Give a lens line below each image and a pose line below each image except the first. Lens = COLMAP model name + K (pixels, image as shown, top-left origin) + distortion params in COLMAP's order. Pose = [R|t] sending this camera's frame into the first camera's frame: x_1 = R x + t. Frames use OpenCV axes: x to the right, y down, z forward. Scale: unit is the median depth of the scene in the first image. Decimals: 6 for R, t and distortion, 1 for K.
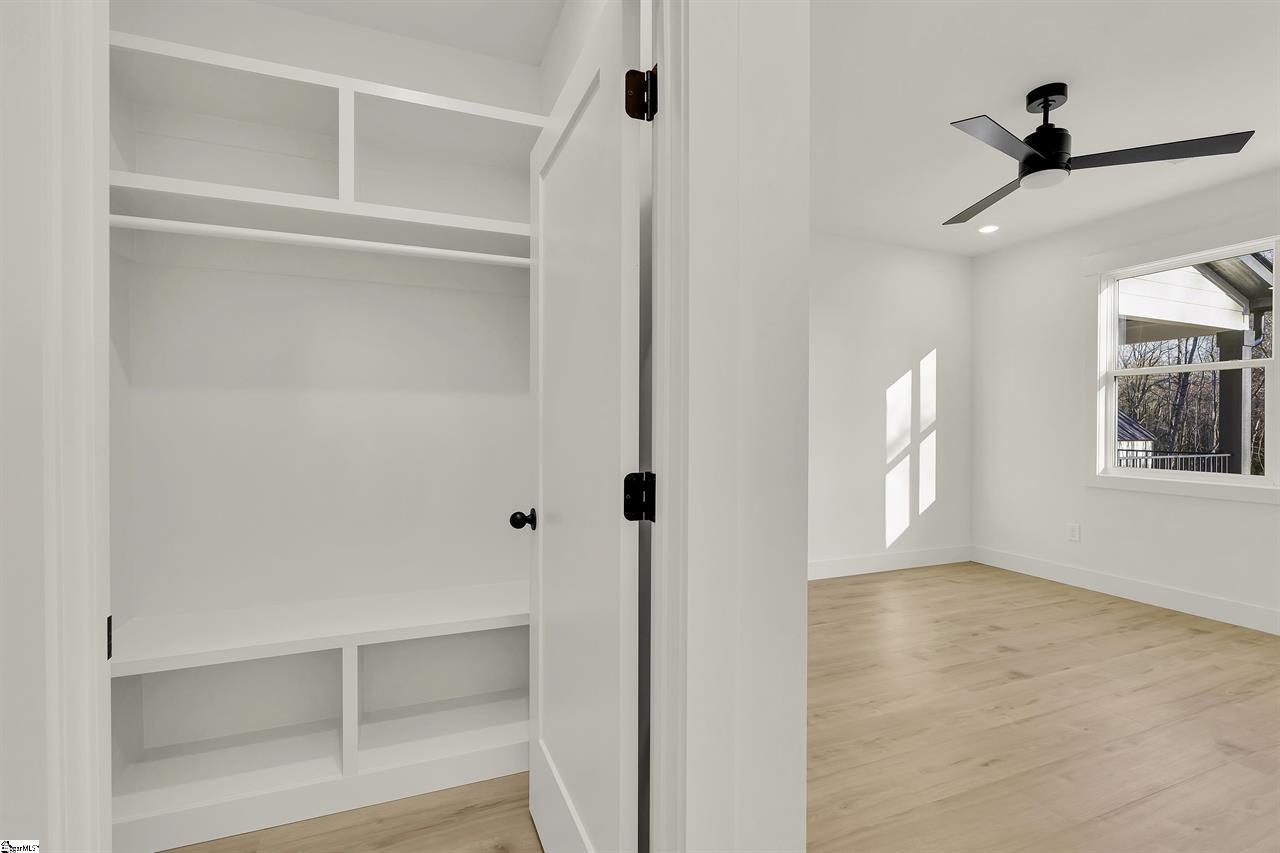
lens RADIAL K [[566.6, 0, 637.7], [0, 566.6, 422.6], [0, 0, 1]] dist [-0.000026, -0.000131]
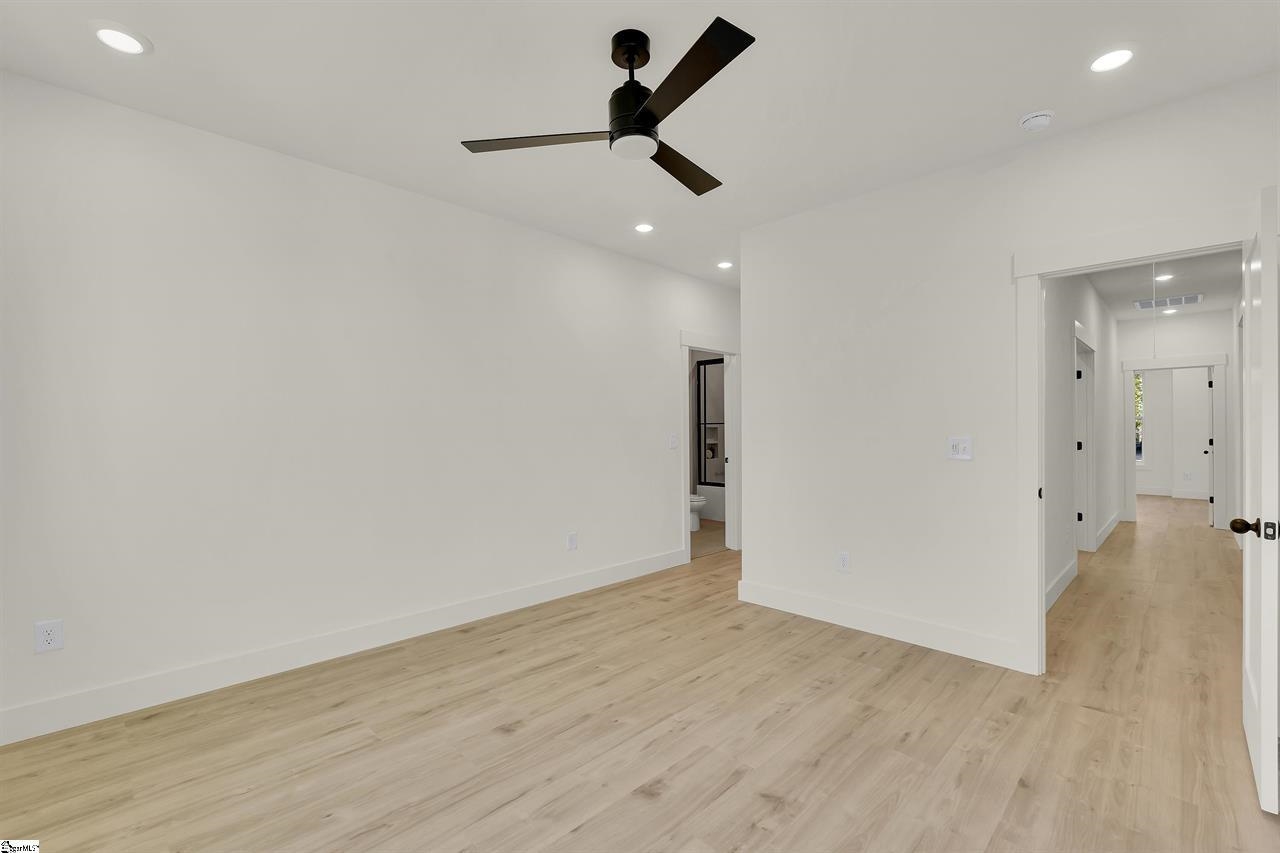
lens RADIAL K [[566.6, 0, 639.0], [0, 566.6, 426.4], [0, 0, 1]] dist [-0.000026, -0.000131]
pose [[-0.918046, -0.001496, -0.396472, 1.150829], [-0.004227, 0.999973, 0.006012, -0.037580], [0.396452, 0.007195, -0.918027, 1.962775]]
